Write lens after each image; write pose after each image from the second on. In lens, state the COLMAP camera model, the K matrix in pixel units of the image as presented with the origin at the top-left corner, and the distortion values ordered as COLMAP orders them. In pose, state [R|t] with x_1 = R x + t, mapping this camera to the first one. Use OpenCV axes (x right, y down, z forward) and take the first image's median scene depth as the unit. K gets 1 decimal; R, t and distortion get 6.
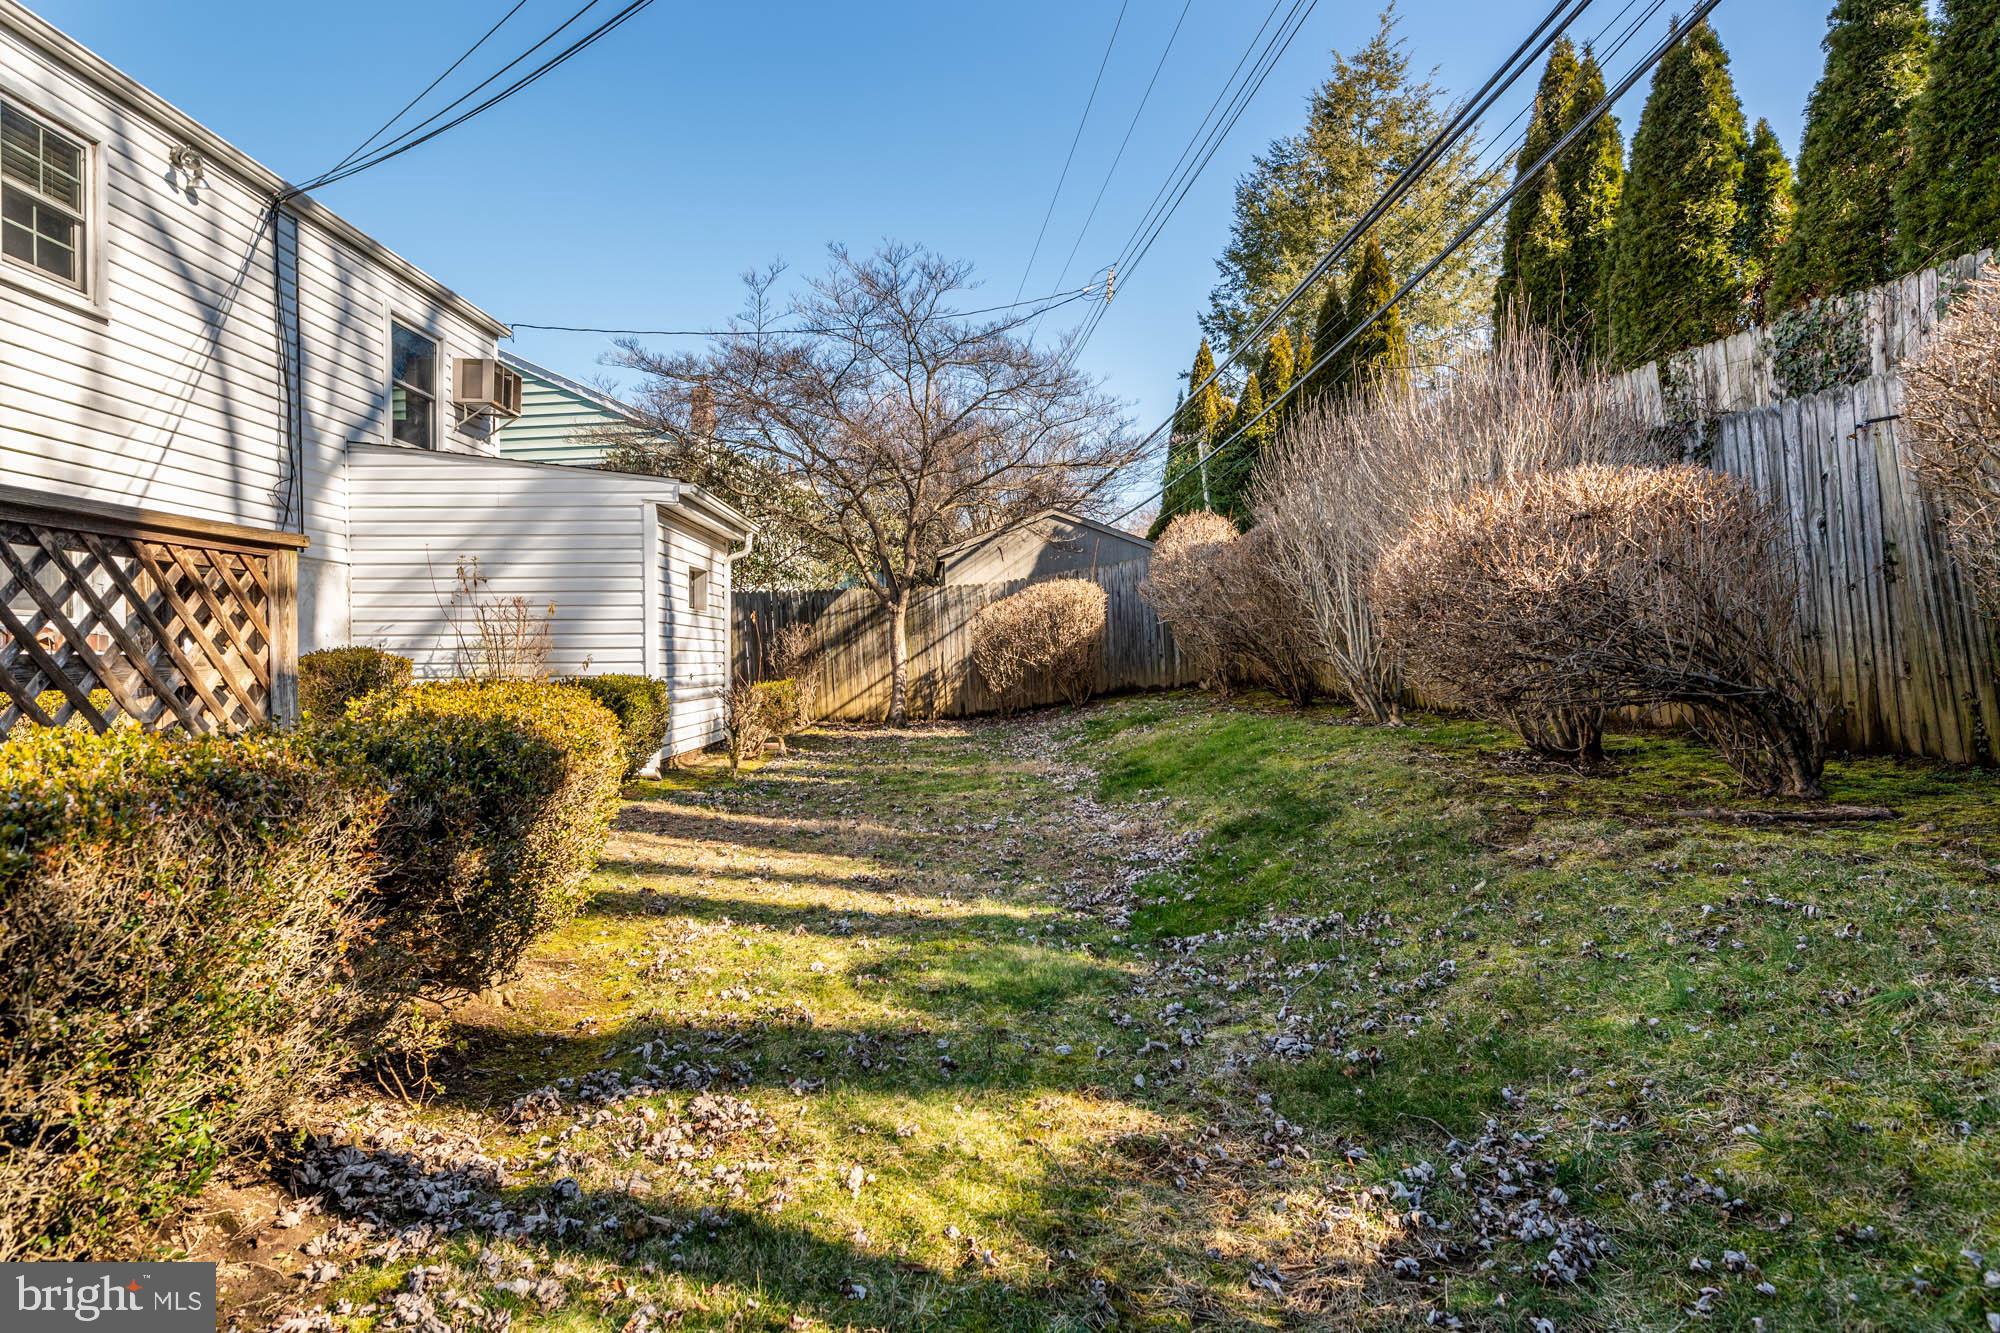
lens RADIAL K [[1152.1, 0, 995.4], [0, 1152.1, 655.8], [0, 0, 1]] dist [-0.002749, -0.002396]
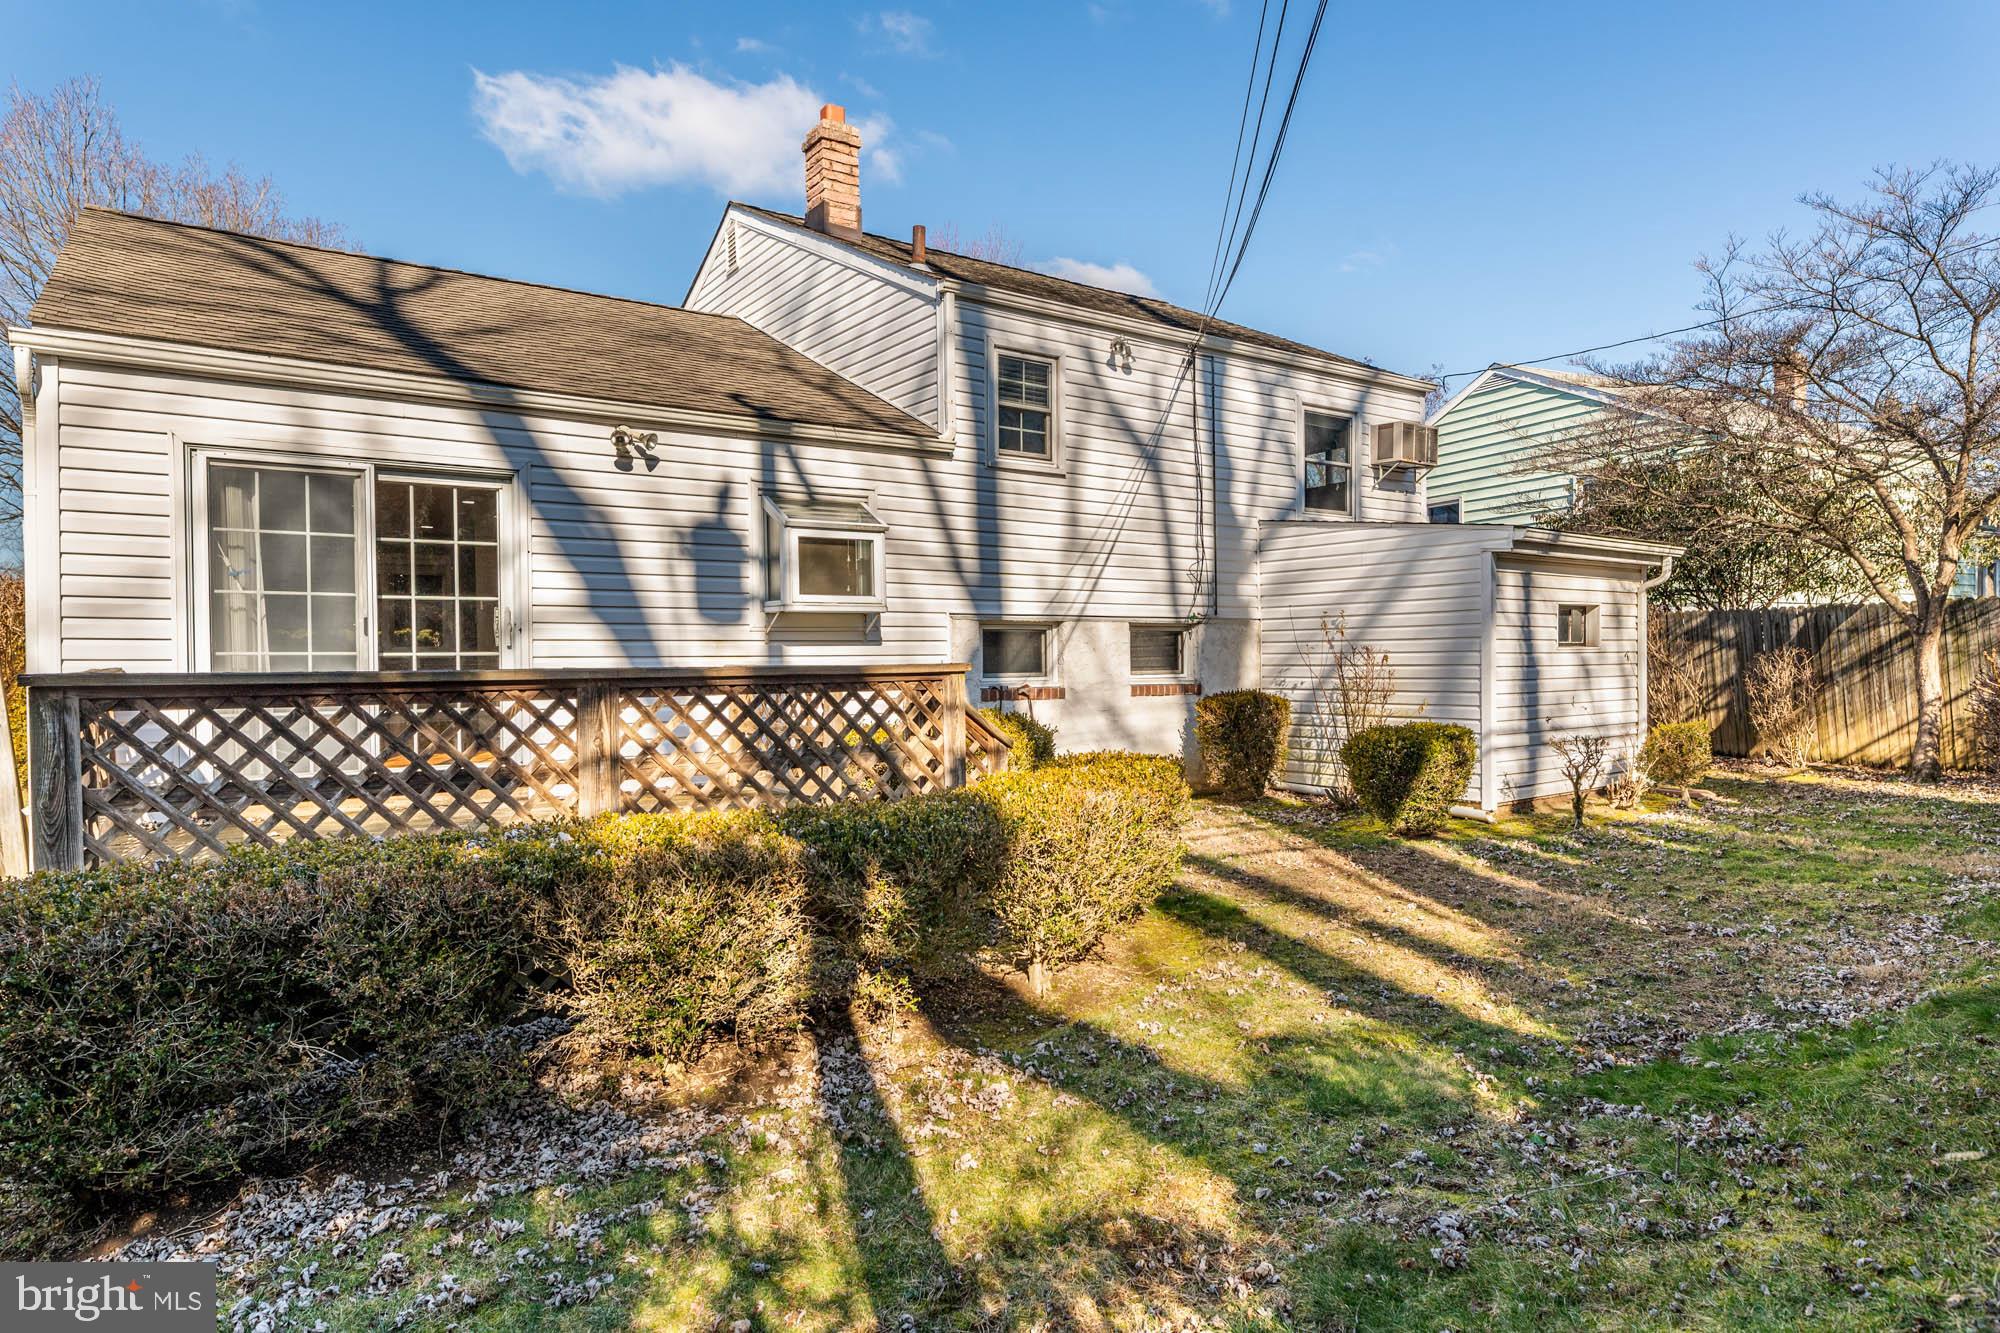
lens RADIAL K [[1152.1, 0, 988.7], [0, 1152.1, 674.5], [0, 0, 1]] dist [-0.002749, -0.002396]
pose [[0.561122, 0.007696, -0.827697, 0.298119], [0.014407, 0.999714, 0.019062, -0.050183], [0.827608, -0.022621, 0.560851, 0.061360]]
